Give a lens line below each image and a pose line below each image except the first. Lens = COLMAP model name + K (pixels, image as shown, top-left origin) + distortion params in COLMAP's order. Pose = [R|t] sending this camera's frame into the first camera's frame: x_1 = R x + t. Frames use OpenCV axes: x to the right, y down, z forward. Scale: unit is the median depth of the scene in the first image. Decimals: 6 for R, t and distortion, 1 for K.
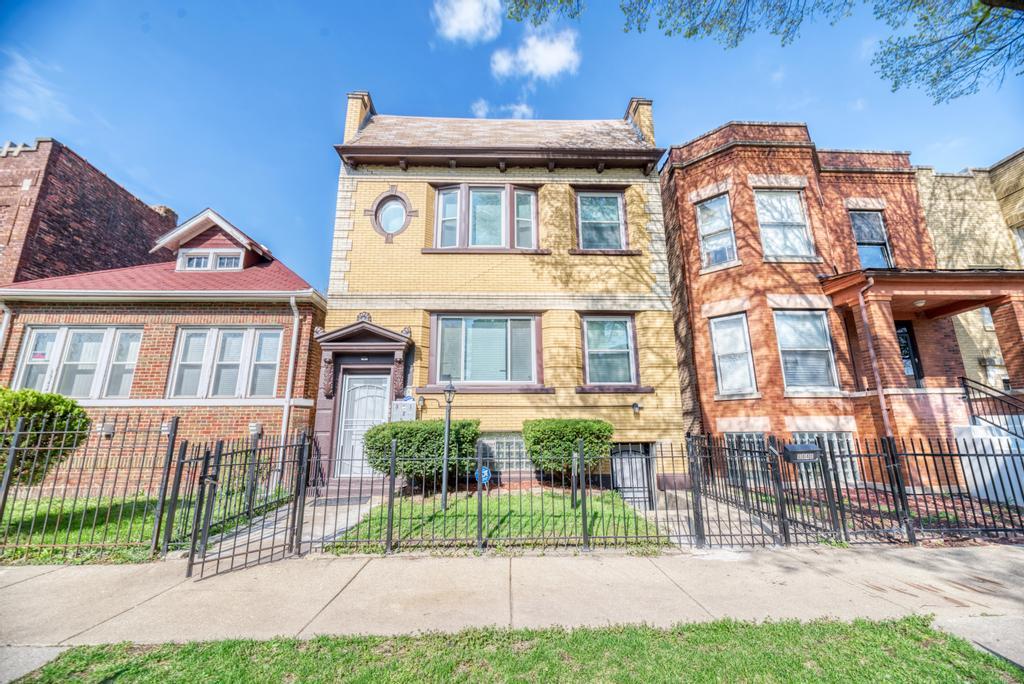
lens RADIAL K [[408.3, 0, 512.0], [0, 408.3, 342.0], [0, 0, 1]] dist [-0.001841, -0.000565]
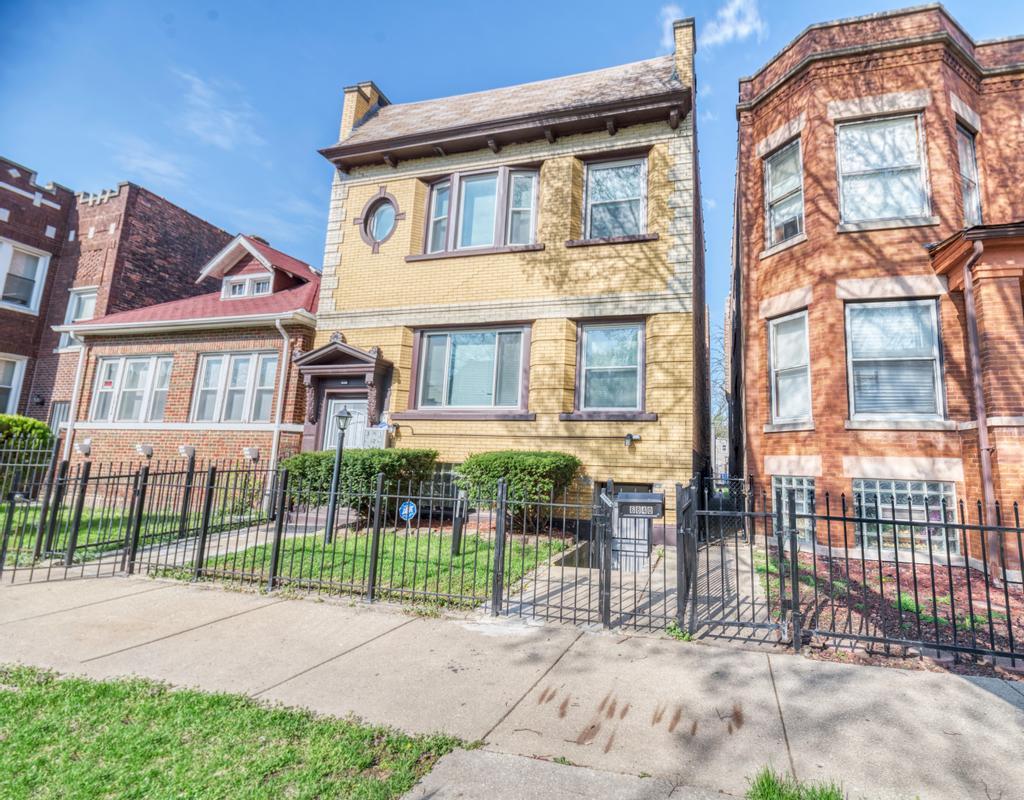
lens RADIAL K [[471.4, 0, 512.0], [0, 471.4, 400.0], [0, 0, 1]] dist [-0.001804, -0.000903]
pose [[0.960841, -0.003719, -0.277074, 0.290515], [0.025968, 0.996718, 0.076674, 0.008331], [0.275880, -0.080867, 0.957784, 0.067102]]
